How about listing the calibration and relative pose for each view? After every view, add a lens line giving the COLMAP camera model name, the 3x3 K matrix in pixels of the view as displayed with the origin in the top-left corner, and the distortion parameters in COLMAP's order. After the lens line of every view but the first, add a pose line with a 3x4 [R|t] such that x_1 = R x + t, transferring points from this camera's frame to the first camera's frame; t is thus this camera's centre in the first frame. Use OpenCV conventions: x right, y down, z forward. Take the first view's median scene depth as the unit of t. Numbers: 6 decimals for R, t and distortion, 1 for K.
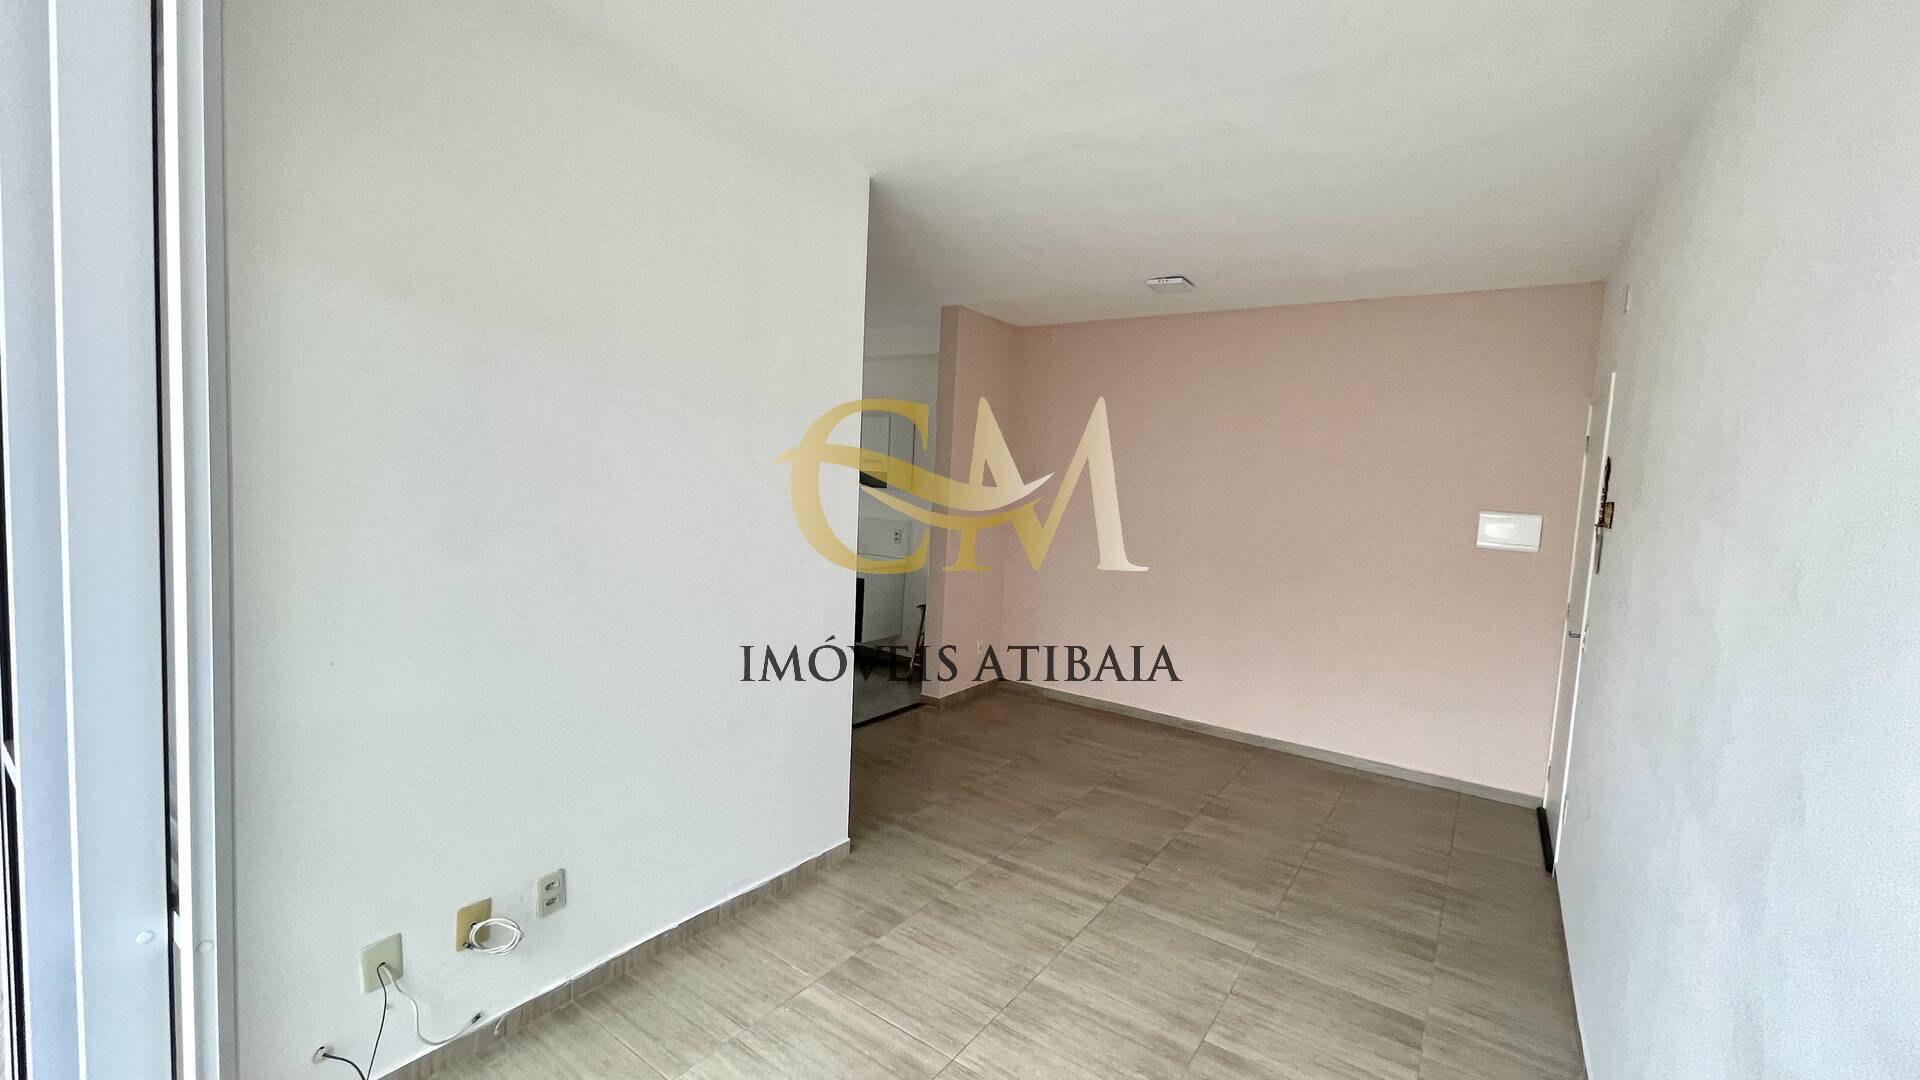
lens RADIAL K [[775.9, 0, 961.3], [0, 775.9, 537.8], [0, 0, 1]] dist [-0.003266, 0.000808]
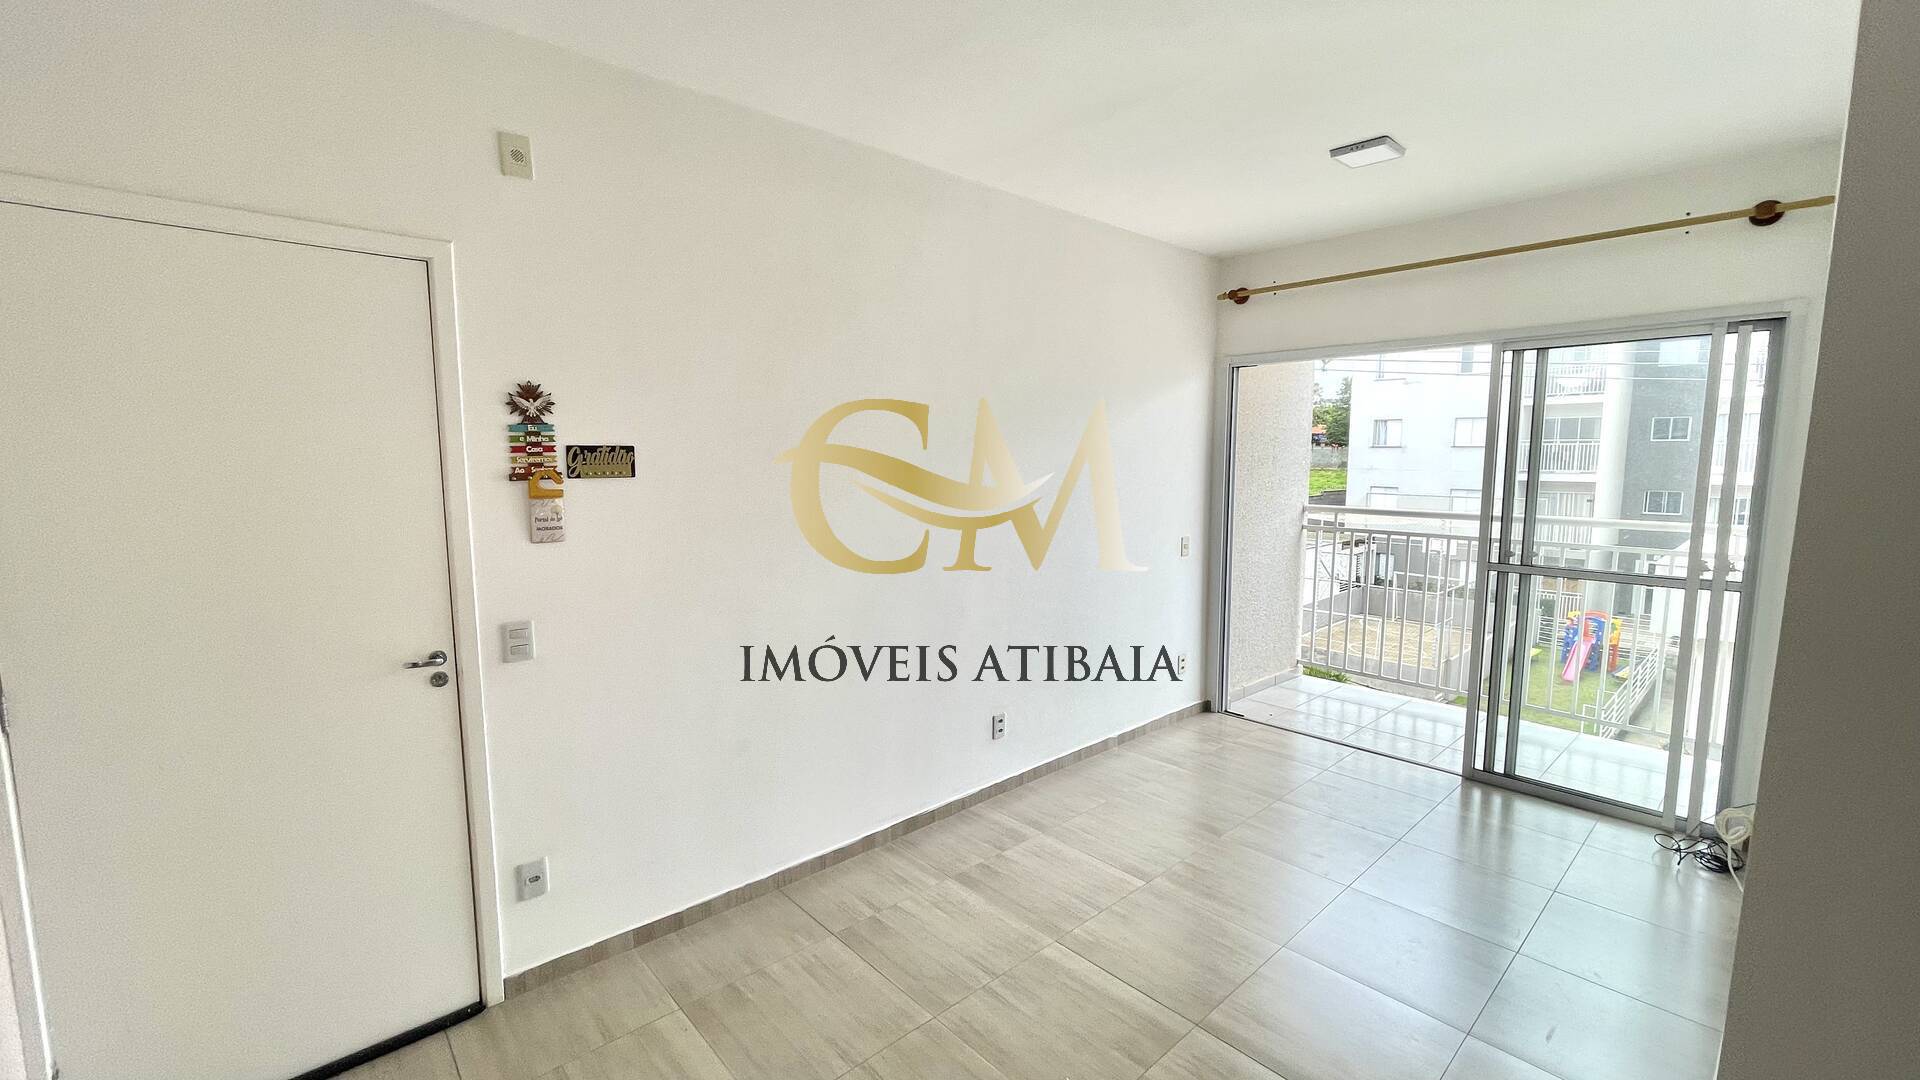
lens RADIAL K [[775.9, 0, 961.3], [0, 775.9, 537.8], [0, 0, 1]] dist [-0.003266, 0.000808]
pose [[-0.973371, -0.078647, 0.215322, 0.313595], [-0.036128, 0.980197, 0.194701, -0.128973], [-0.226371, 0.181738, -0.956937, 1.808196]]
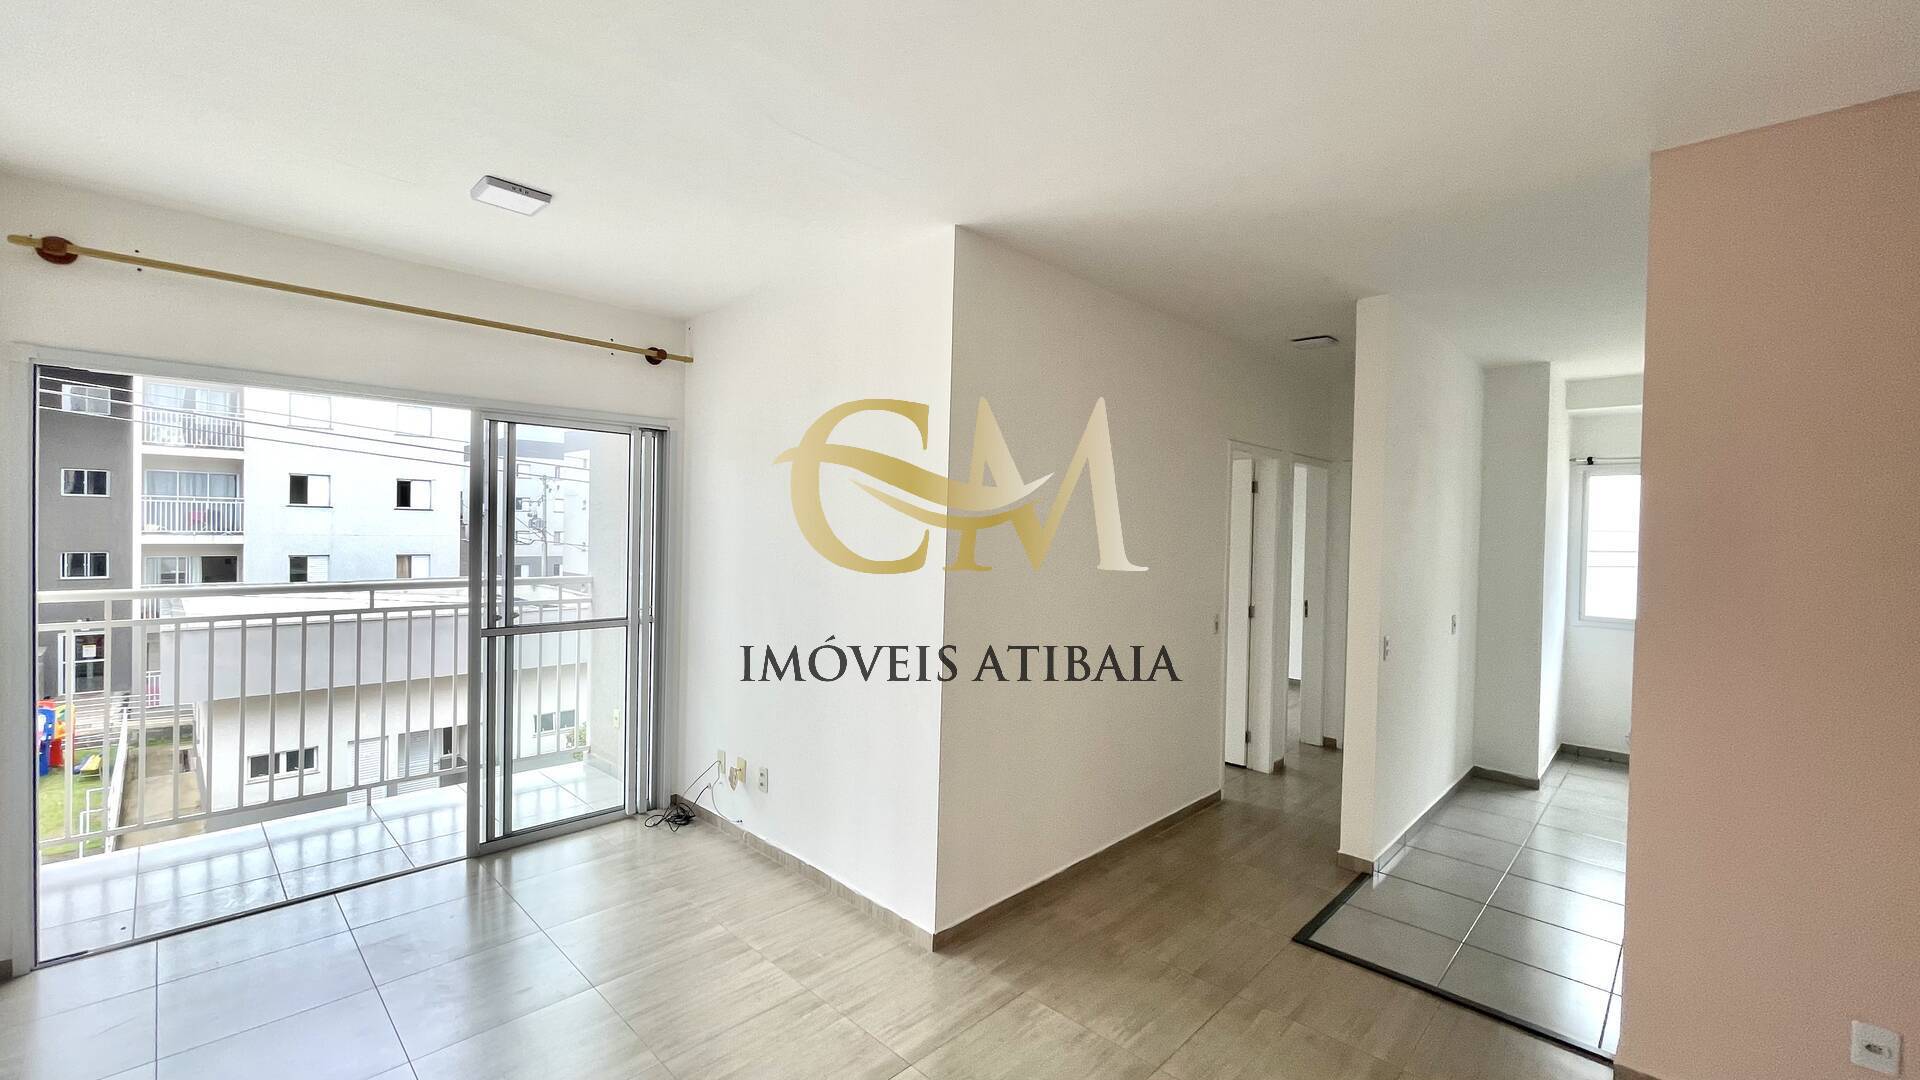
lens RADIAL K [[775.9, 0, 961.3], [0, 775.9, 537.8], [0, 0, 1]] dist [-0.003266, 0.000808]
pose [[-0.164104, -0.046102, -0.985365, 0.901306], [-0.105086, 0.994040, -0.029006, -0.060587], [0.980830, 0.098788, -0.167971, 1.329768]]
